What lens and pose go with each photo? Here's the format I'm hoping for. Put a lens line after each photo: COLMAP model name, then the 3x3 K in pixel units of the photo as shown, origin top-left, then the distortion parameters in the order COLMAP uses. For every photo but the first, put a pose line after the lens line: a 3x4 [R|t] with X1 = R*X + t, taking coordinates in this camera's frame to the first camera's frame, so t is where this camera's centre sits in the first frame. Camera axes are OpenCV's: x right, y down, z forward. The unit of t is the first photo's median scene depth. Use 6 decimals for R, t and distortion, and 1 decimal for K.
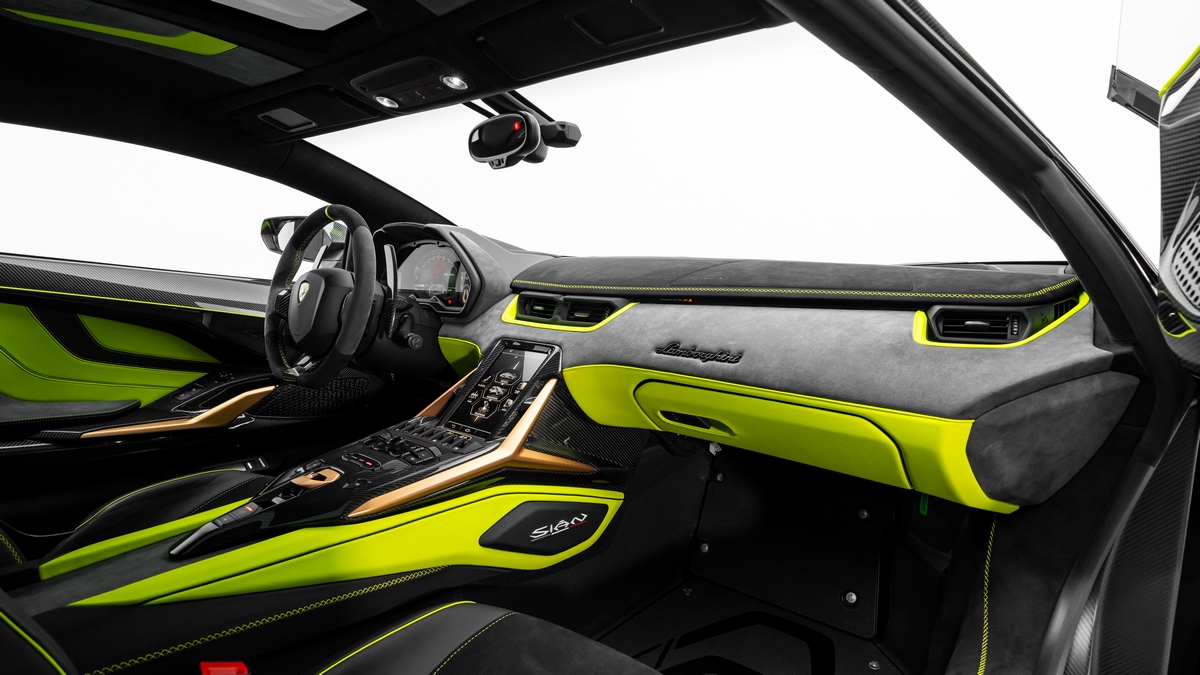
lens RADIAL K [[645.8, 0, 611.1], [0, 645.8, 340.0], [0, 0, 1]] dist [-0.048325, 0.017213]
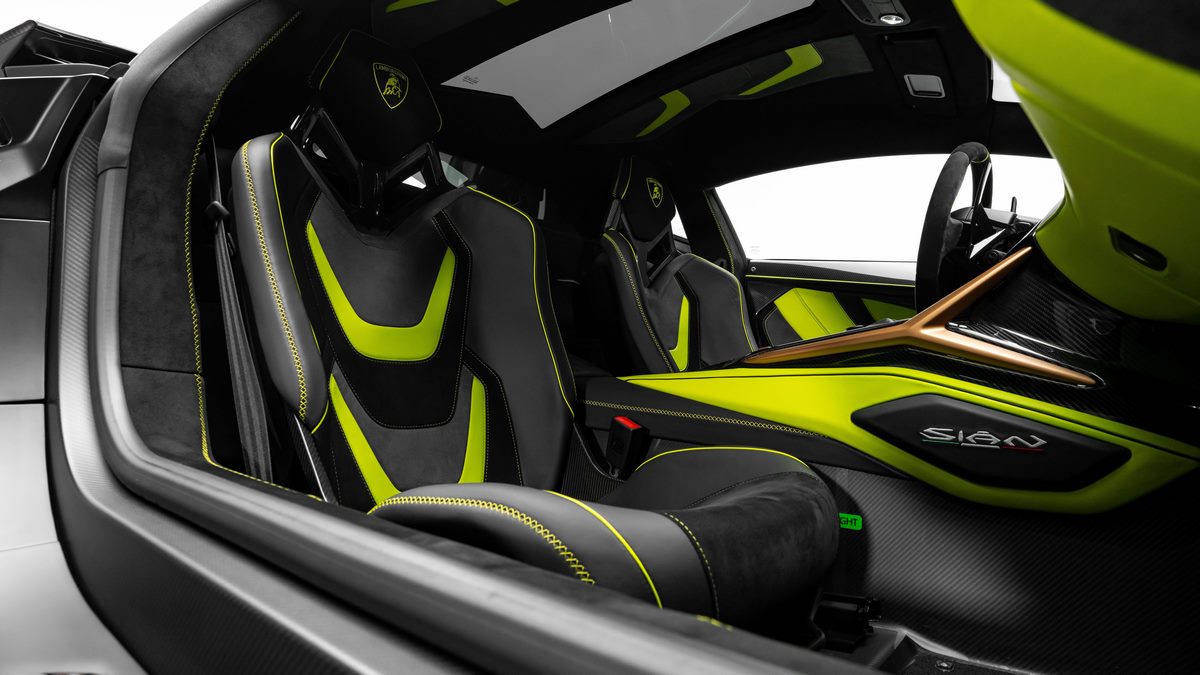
lens RADIAL K [[645.8, 0, 594.6], [0, 645.8, 345.0], [0, 0, 1]] dist [-0.048325, 0.017213]
pose [[-0.004830, -0.081077, -0.996696, 0.554598], [-0.127556, 0.988616, -0.079802, 0.263820], [0.991820, 0.126750, -0.015117, 0.512074]]
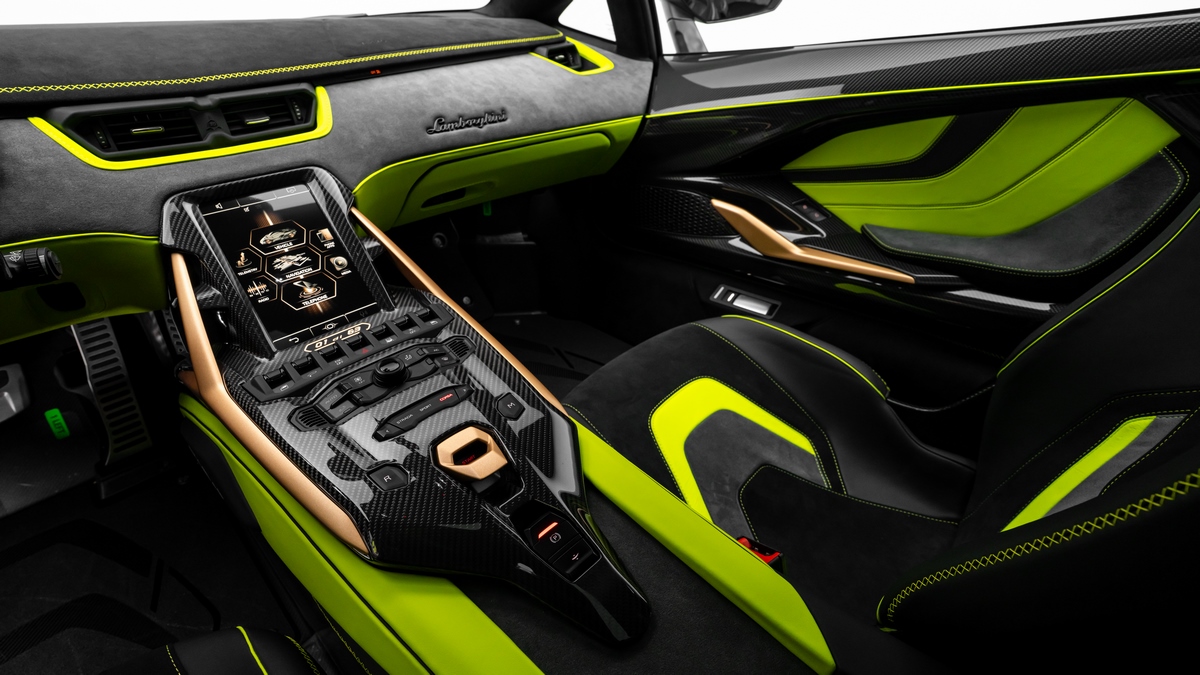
lens RADIAL K [[549.5, 0, 601.2], [0, 549.5, 330.2], [0, 0, 1]] dist [-0.042121, 0.004037]
pose [[0.057288, -0.525744, 0.848712, -0.624094], [0.133246, 0.846529, 0.515397, -0.095913], [-0.989426, 0.083562, 0.118549, 0.609835]]
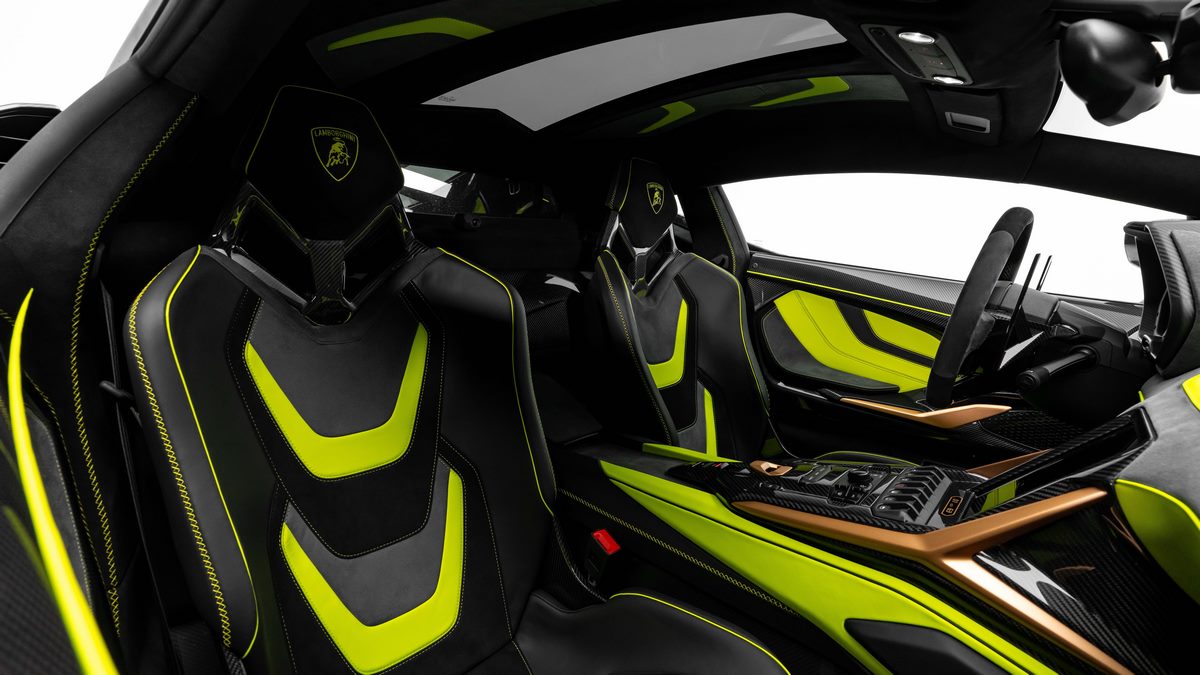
lens RADIAL K [[549.5, 0, 597.8], [0, 549.5, 335.2], [0, 0, 1]] dist [-0.042121, 0.004037]
pose [[-0.035202, 0.127400, -0.991227, 0.336043], [-0.136771, 0.981895, 0.131058, -0.066205], [0.989977, 0.140184, -0.017140, 0.520352]]
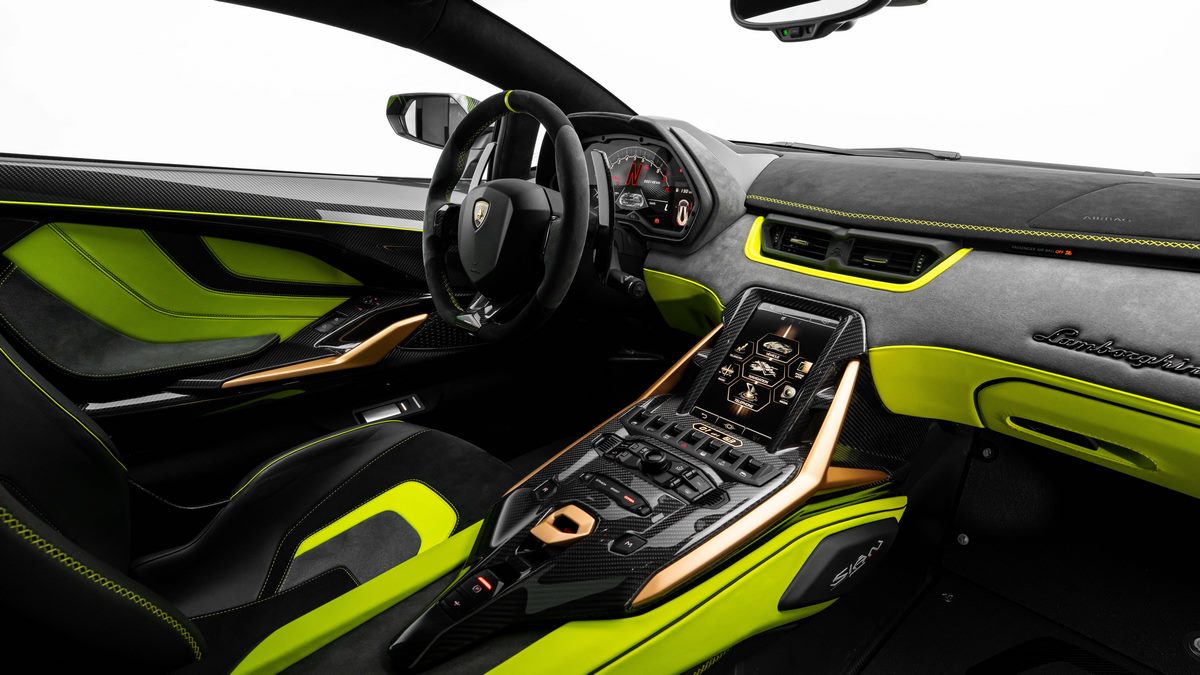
lens RADIAL K [[645.8, 0, 605.2], [0, 645.8, 338.4], [0, 0, 1]] dist [-0.048325, 0.017213]
pose [[0.992529, 0.039166, -0.115556, -0.259599], [-0.013828, 0.977084, 0.212404, -0.101007], [0.121227, -0.209219, 0.970325, 0.273349]]
